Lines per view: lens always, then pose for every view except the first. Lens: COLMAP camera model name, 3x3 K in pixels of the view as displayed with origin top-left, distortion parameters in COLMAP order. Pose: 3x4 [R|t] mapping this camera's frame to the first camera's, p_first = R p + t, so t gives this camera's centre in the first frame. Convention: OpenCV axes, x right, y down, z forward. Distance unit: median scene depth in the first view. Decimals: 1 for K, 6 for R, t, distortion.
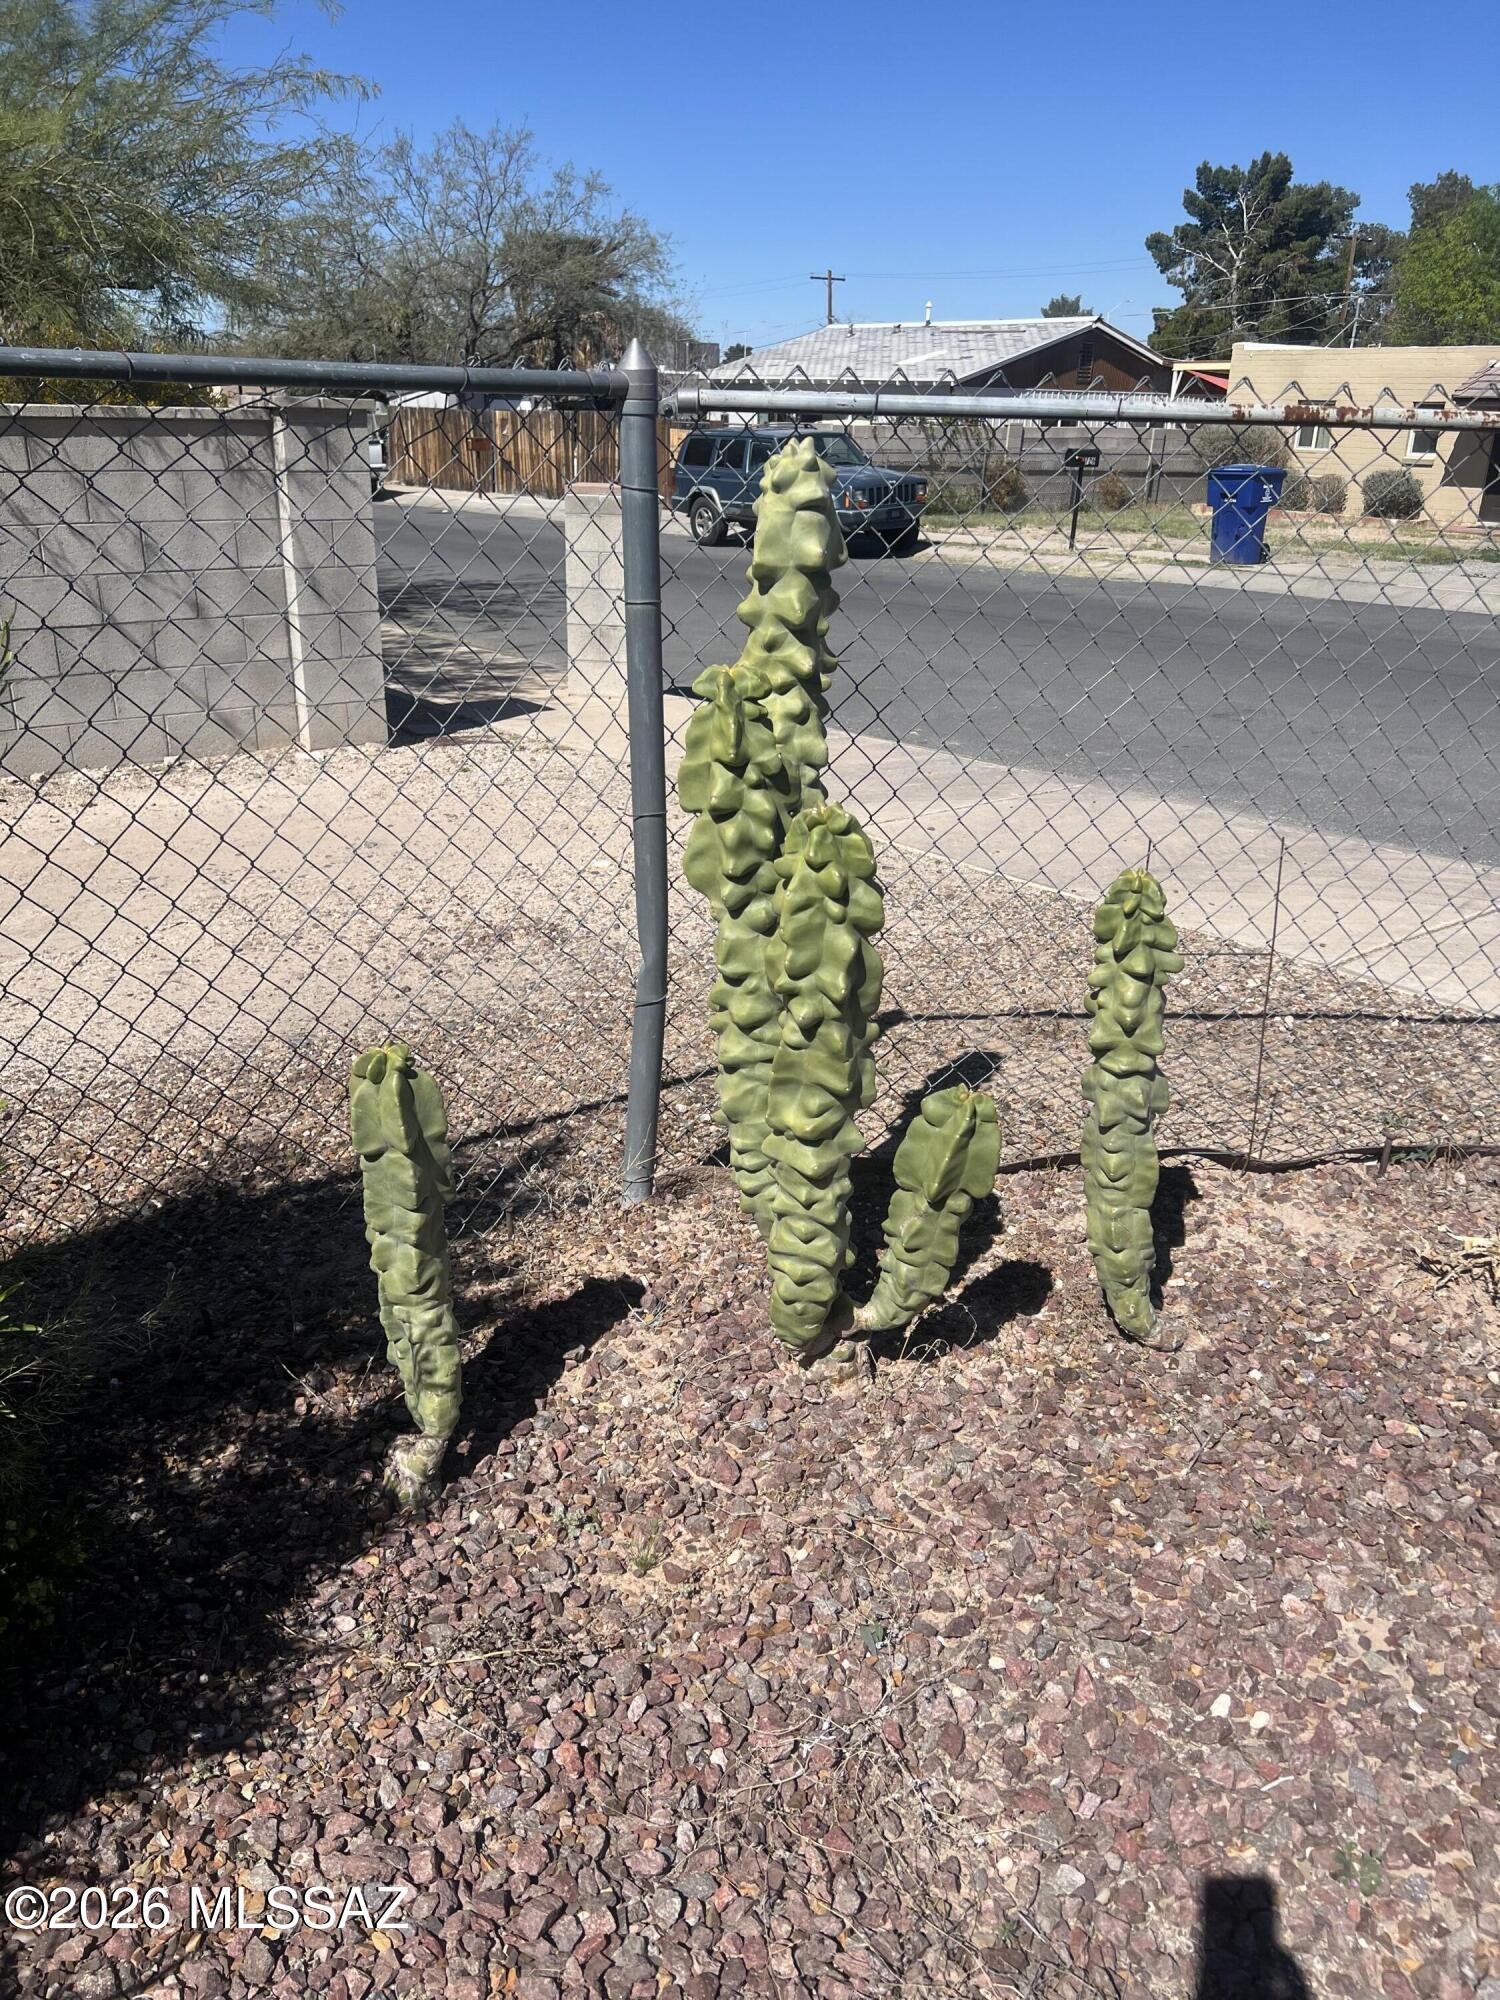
lens RADIAL K [[1547.9, 0, 750.0], [0, 1547.9, 1000.0], [0, 0, 1]] dist [0.071187, -0.062002]
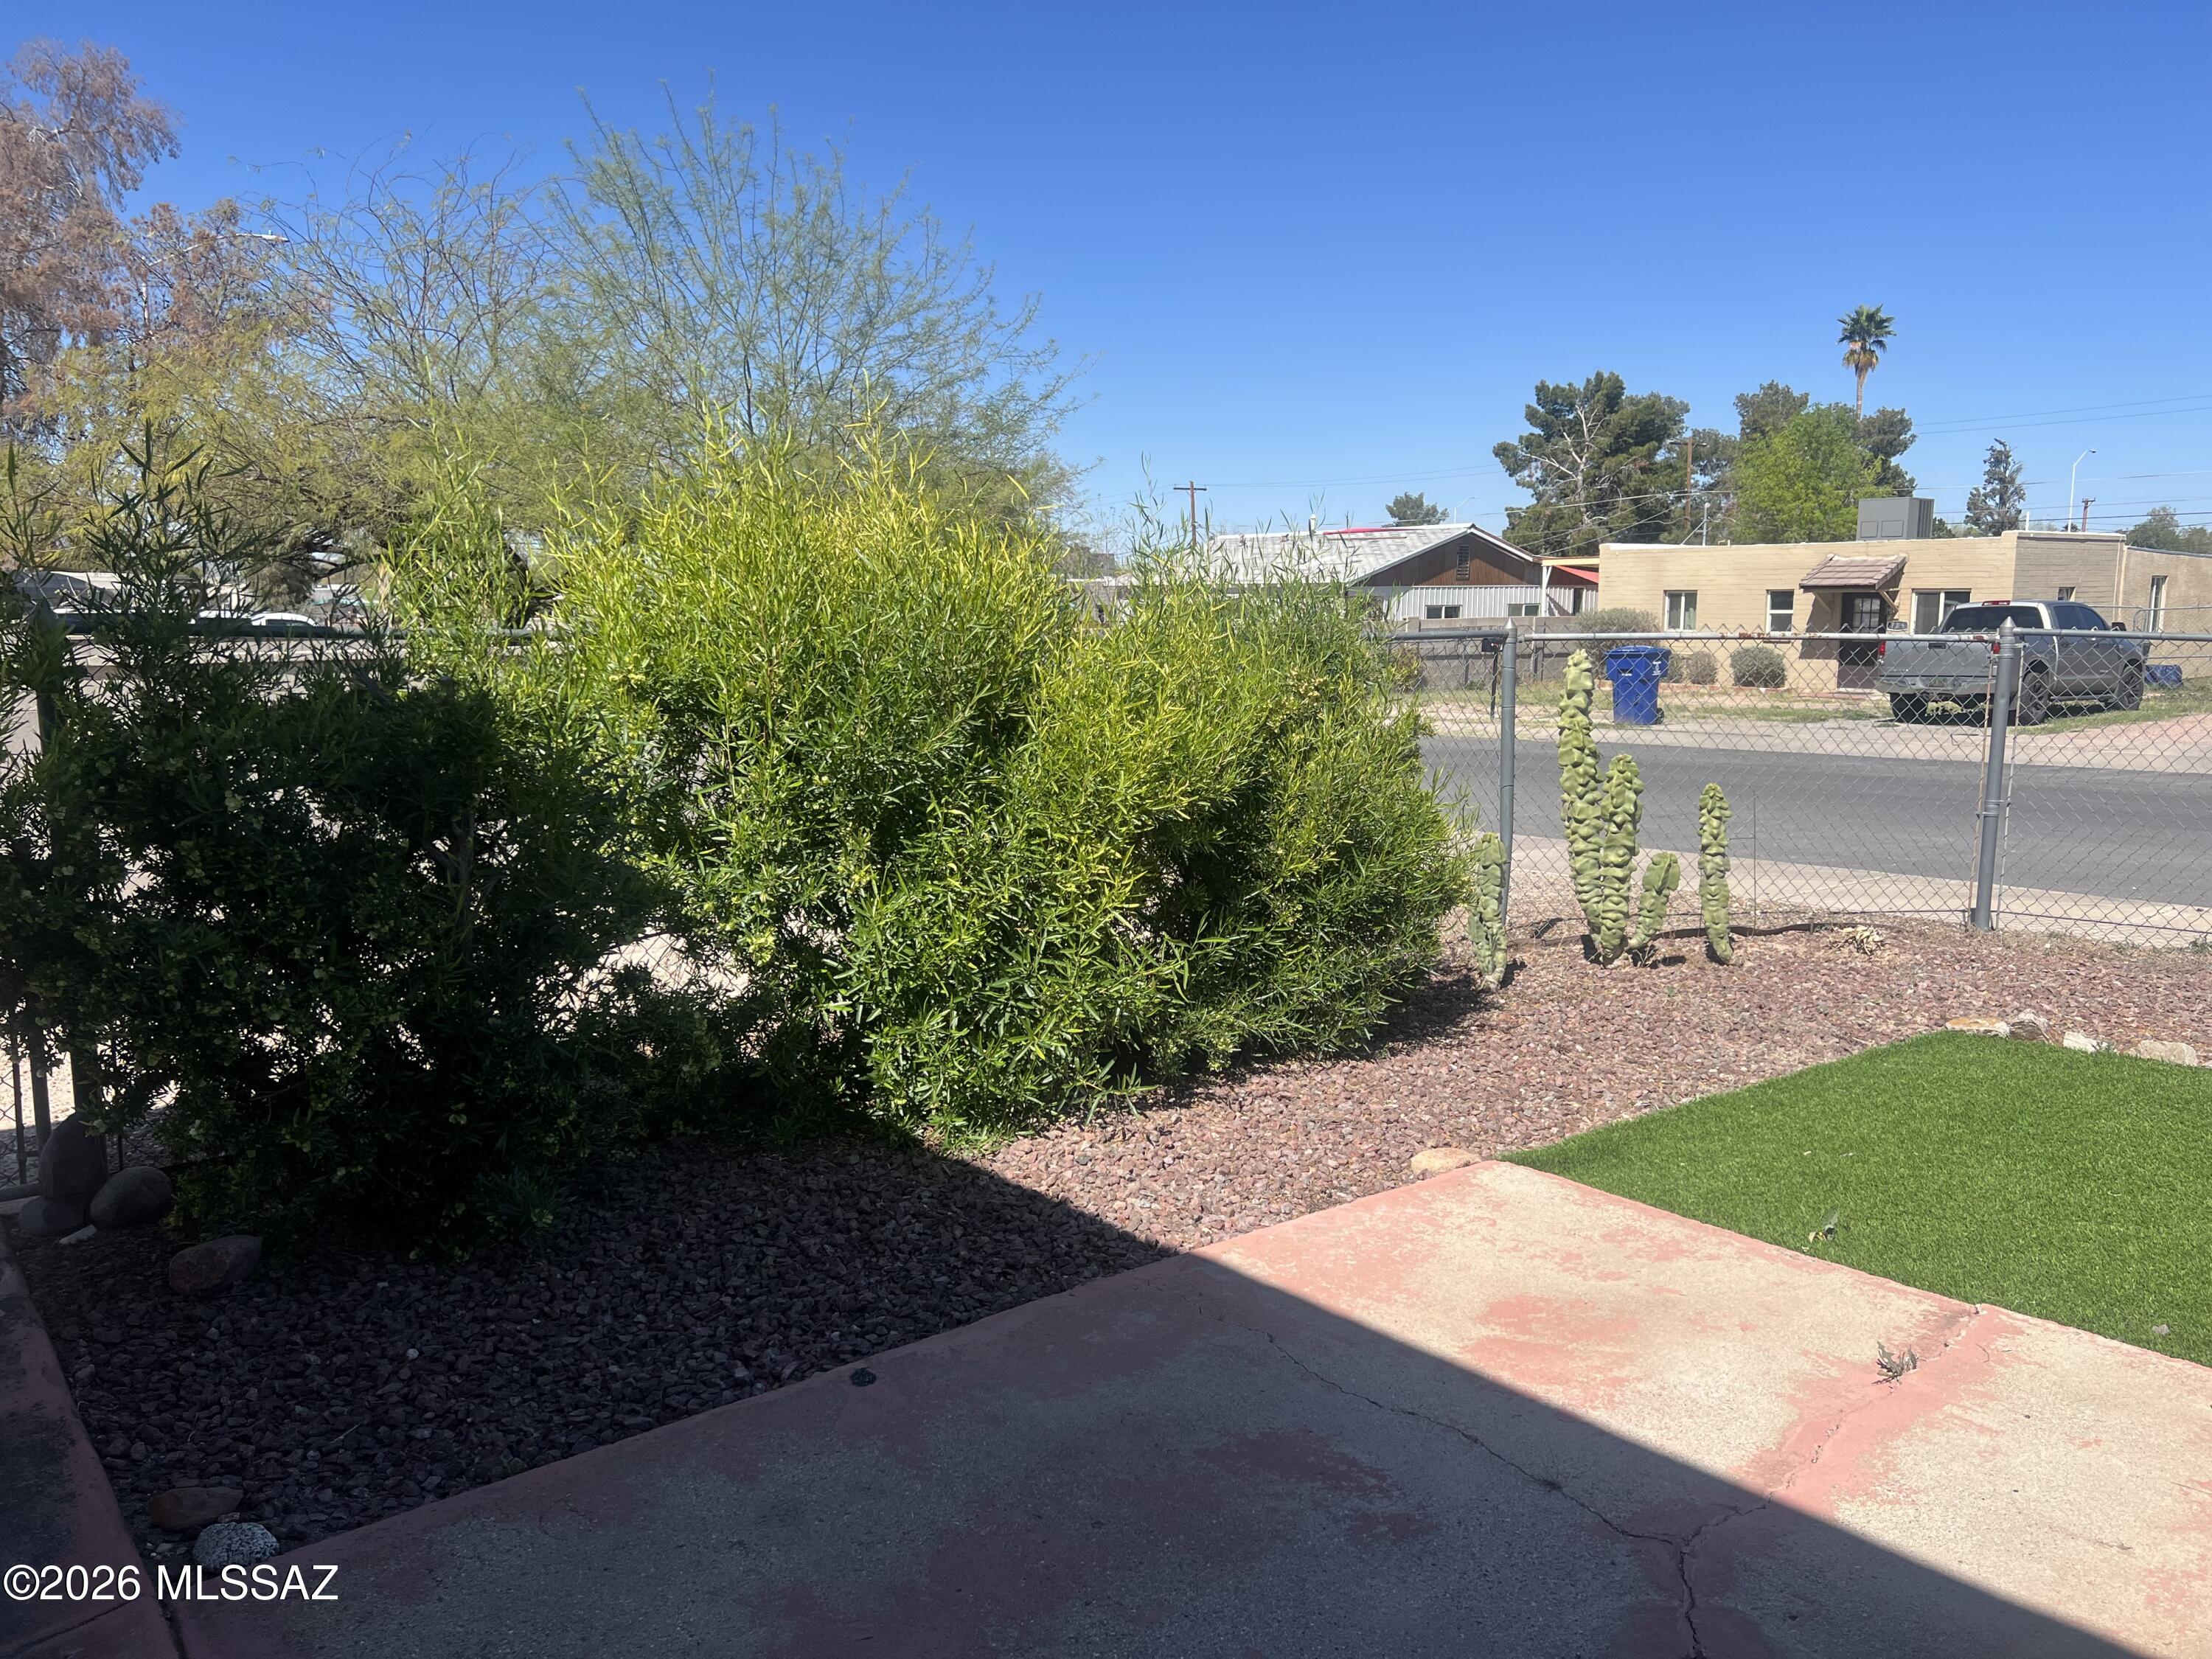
lens RADIAL K [[1712.0, 0, 1106.0], [0, 1712.0, 829.5], [0, 0, 1]] dist [0.071187, -0.062002]
pose [[0.999391, -0.032572, 0.012507, -0.054809], [0.034568, 0.972985, -0.228265, 0.041197], [-0.004734, 0.228559, 0.973519, -0.125494]]
